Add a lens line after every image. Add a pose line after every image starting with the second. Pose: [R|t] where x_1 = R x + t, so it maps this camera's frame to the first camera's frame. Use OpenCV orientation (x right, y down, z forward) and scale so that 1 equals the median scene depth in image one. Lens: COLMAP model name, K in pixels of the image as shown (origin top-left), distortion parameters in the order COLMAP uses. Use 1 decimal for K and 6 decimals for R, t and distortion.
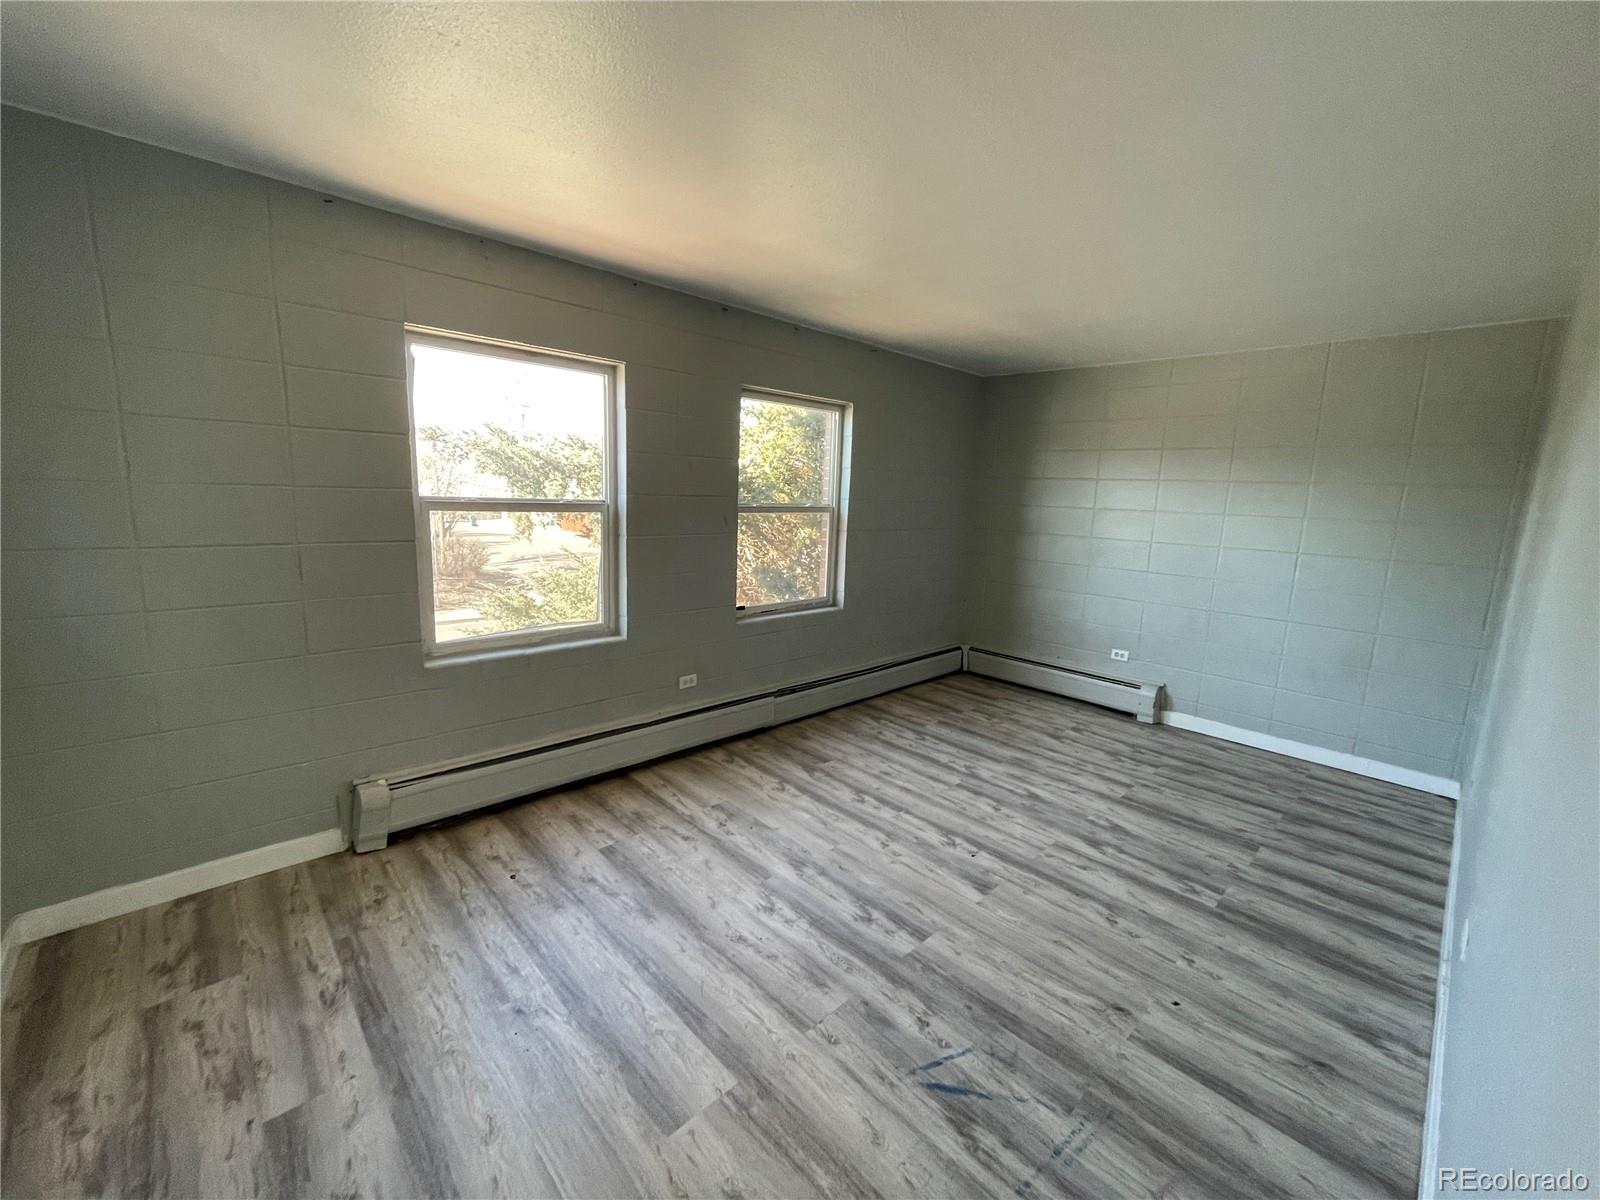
lens RADIAL K [[647.5, 0, 801.9], [0, 647.5, 597.6], [0, 0, 1]] dist [-0.000378, 0.000115]
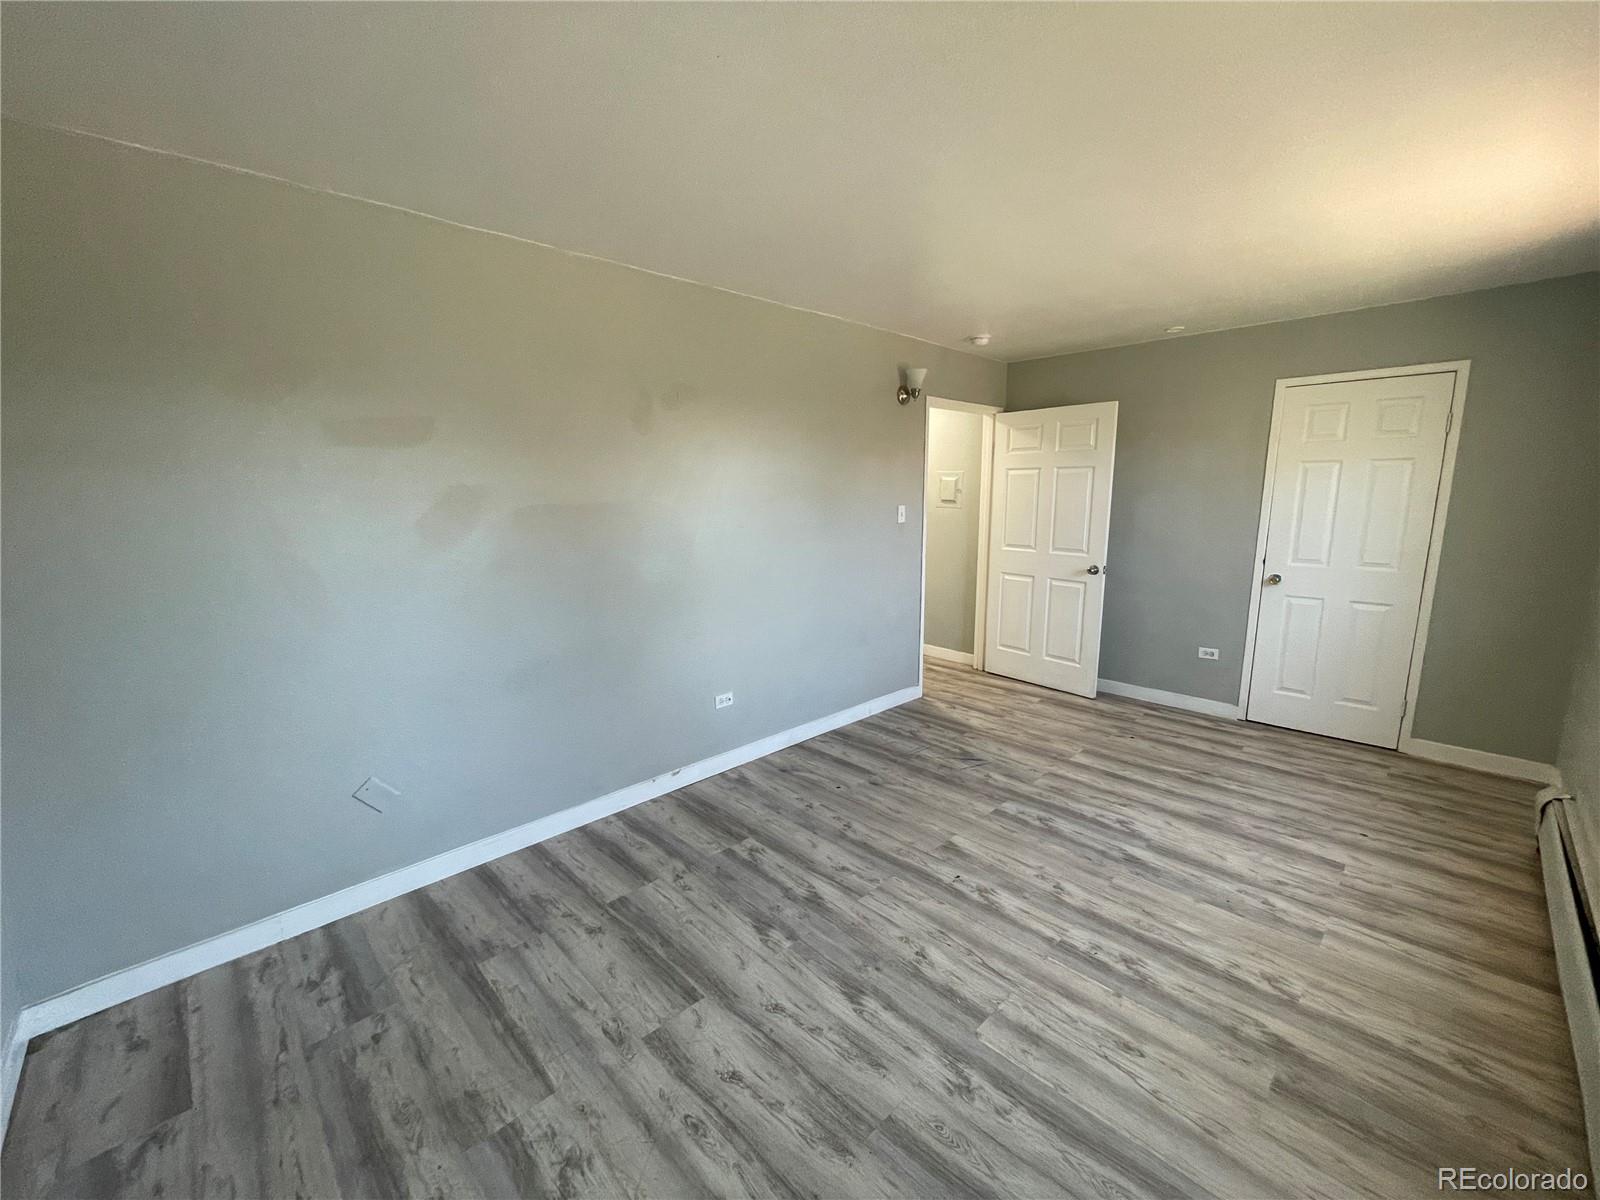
lens RADIAL K [[647.5, 0, 800.9], [0, 647.5, 597.9], [0, 0, 1]] dist [-0.000378, 0.000115]
pose [[-0.999486, -0.029370, -0.012878, 0.498673], [-0.031974, 0.943643, 0.329416, -0.266549], [0.002478, 0.329658, -0.944097, 1.693387]]
